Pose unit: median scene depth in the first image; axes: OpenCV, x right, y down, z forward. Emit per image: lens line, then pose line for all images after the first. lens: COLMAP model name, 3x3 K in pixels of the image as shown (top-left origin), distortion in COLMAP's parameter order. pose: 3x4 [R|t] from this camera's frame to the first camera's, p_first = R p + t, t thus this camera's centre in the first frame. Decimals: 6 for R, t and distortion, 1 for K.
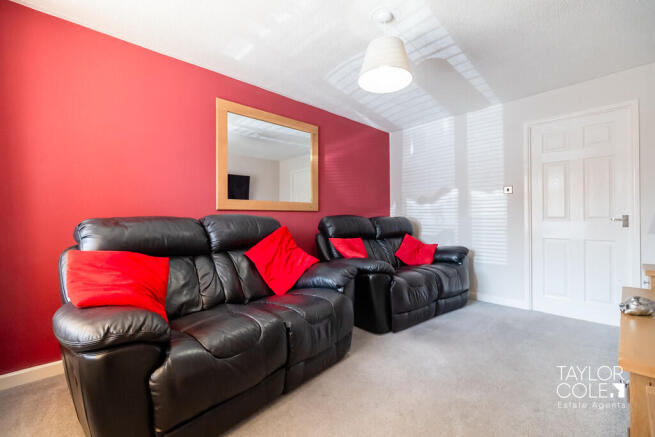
lens RADIAL K [[287.0, 0, 328.8], [0, 287.0, 218.7], [0, 0, 1]] dist [-0.004614, -0.001723]
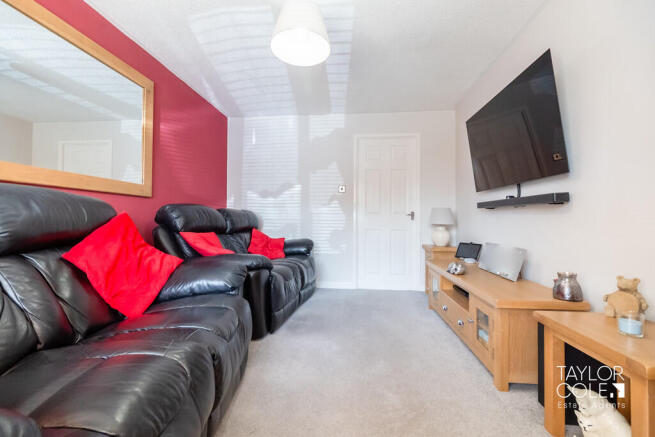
lens RADIAL K [[287.0, 0, 327.0], [0, 287.0, 219.2], [0, 0, 1]] dist [-0.004614, -0.001723]
pose [[0.746901, 0.013727, 0.664794, -0.200167], [-0.008896, 0.999904, -0.010651, 0.036003], [-0.664876, 0.002041, 0.746951, 0.167711]]
